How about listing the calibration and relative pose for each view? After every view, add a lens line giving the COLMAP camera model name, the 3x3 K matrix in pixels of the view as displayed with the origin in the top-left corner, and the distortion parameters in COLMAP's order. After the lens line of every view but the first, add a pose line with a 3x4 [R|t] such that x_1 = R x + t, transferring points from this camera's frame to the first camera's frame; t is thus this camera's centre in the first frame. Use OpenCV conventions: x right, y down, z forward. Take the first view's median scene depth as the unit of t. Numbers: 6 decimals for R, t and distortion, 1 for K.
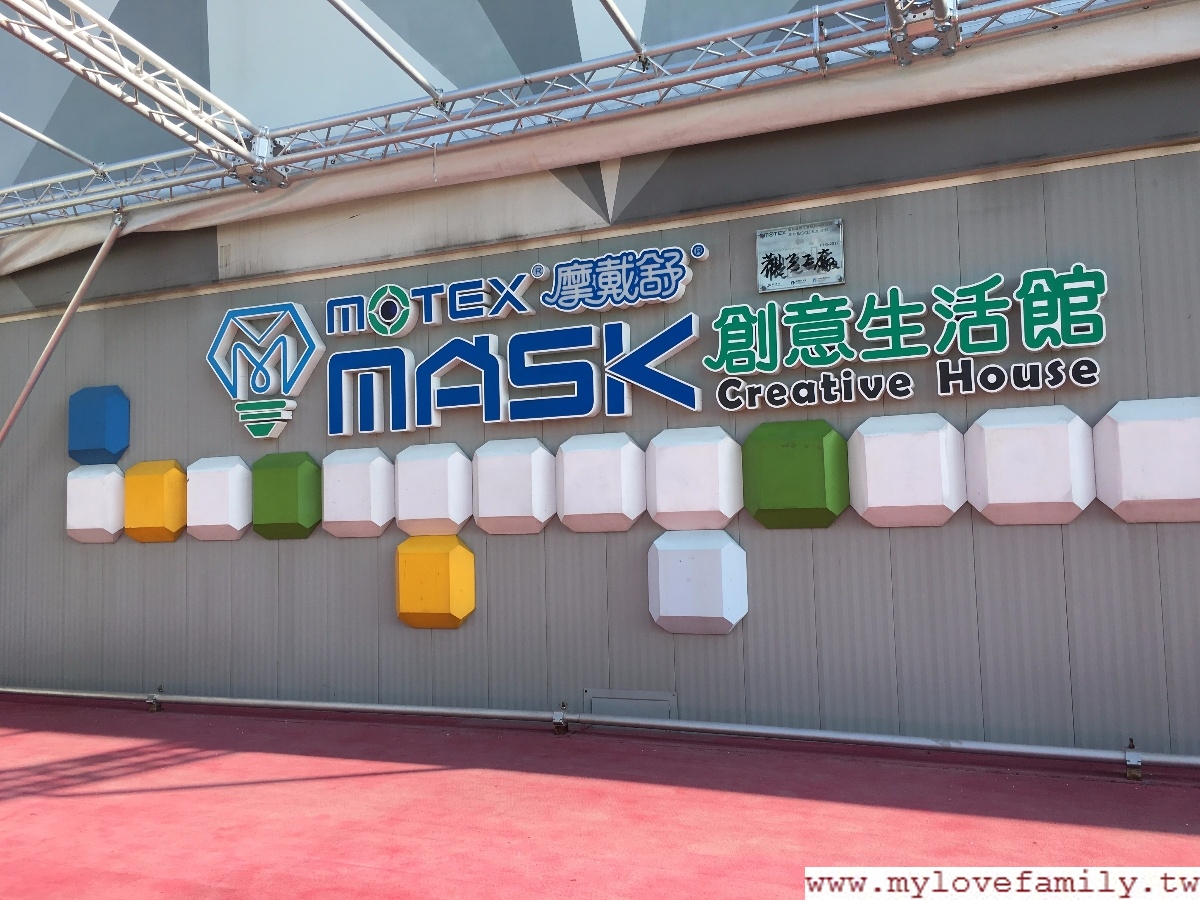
lens RADIAL K [[1007.6, 0, 600.0], [0, 1007.6, 450.4], [0, 0, 1]] dist [0.007218, -0.000110]
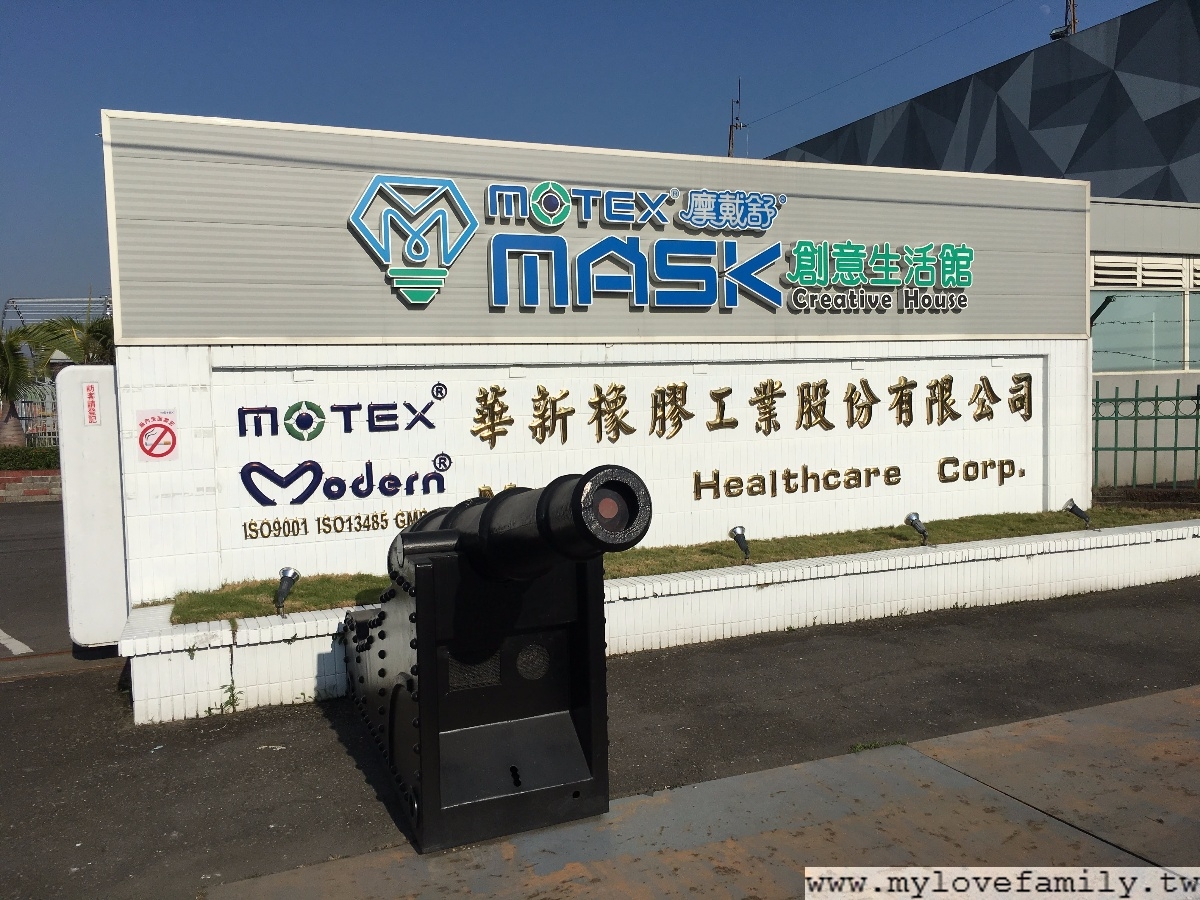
lens RADIAL K [[1007.6, 0, 601.2], [0, 1007.6, 448.6], [0, 0, 1]] dist [0.007218, -0.000110]
pose [[0.698636, -0.041013, 0.714301, -1.179427], [-0.039262, 0.994654, 0.095511, 0.037481], [-0.714399, -0.094773, 0.693291, 0.121877]]
